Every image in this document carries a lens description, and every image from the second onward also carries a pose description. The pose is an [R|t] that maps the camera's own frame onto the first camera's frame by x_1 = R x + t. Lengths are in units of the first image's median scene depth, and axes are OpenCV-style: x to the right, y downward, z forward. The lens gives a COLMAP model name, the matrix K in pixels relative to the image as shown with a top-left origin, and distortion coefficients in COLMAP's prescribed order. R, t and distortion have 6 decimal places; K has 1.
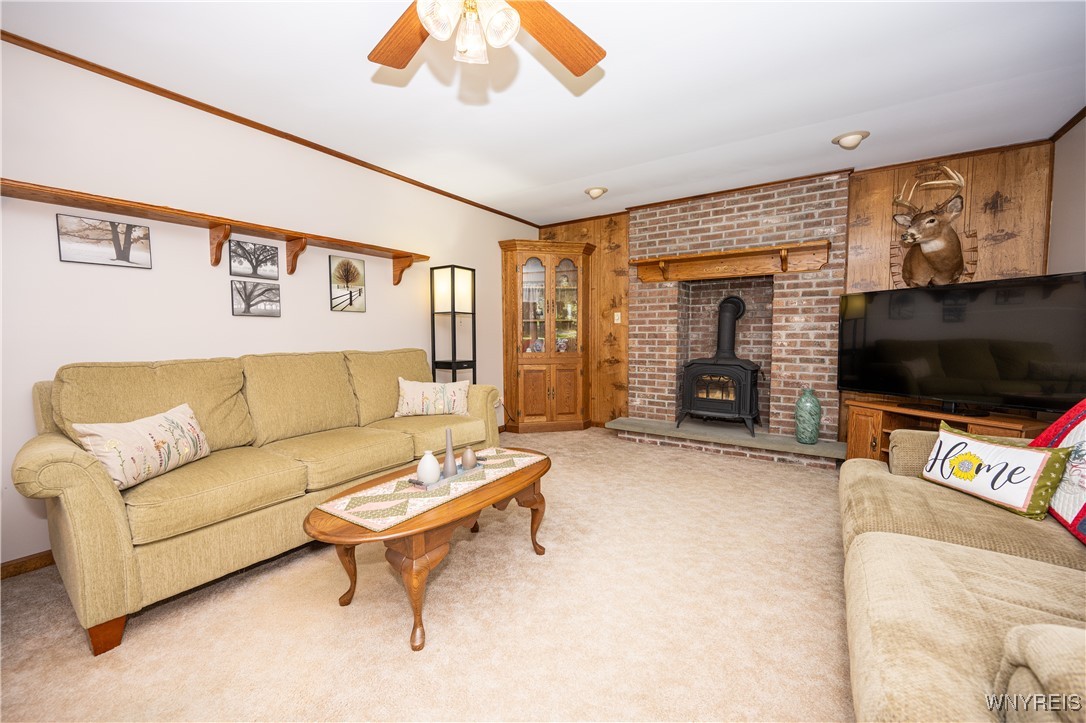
lens RADIAL K [[427.2, 0, 559.1], [0, 427.2, 358.5], [0, 0, 1]] dist [-0.000268, -0.000295]
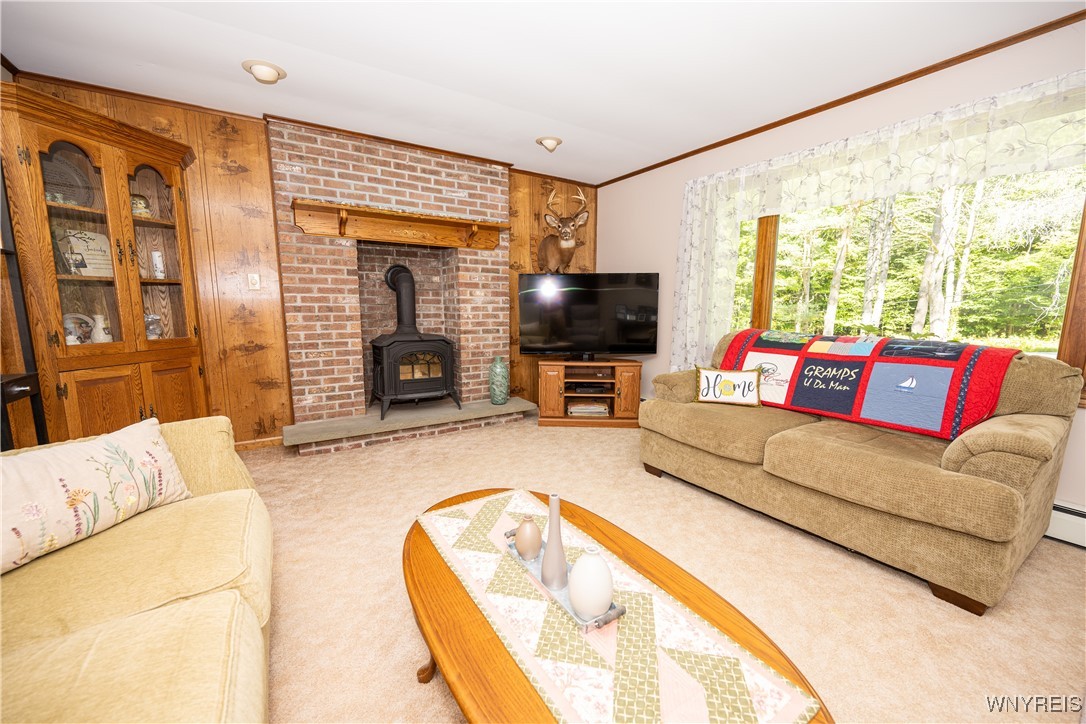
lens RADIAL K [[420.6, 0, 553.3], [0, 420.6, 362.6], [0, 0, 1]] dist [-0.001212, -0.000336]
pose [[0.414240, -0.117733, 0.902521, -0.339402], [0.046585, 0.993041, 0.108160, -0.024287], [-0.908975, -0.002760, 0.416842, 0.382897]]
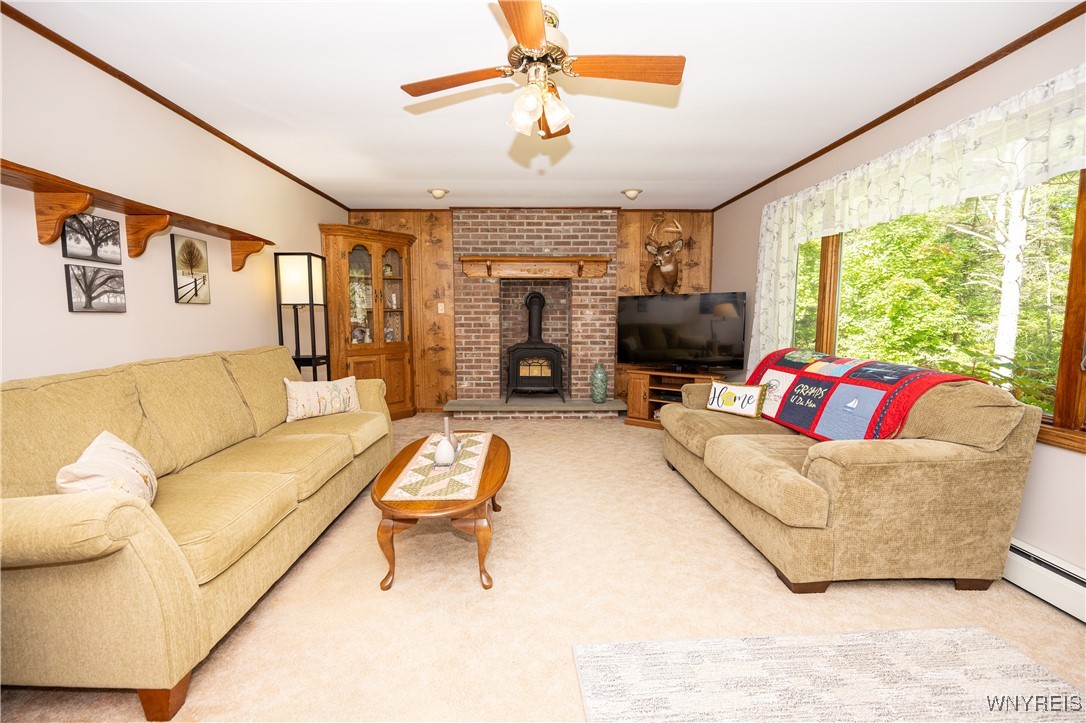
lens RADIAL K [[435.2, 0, 543.7], [0, 435.2, 351.3], [0, 0, 1]] dist [-0.000929, -0.000220]
pose [[0.823735, -0.045430, 0.565152, -0.338250], [0.030645, 0.998895, 0.035631, -0.022745], [-0.566146, -0.012032, 0.824217, -0.054996]]
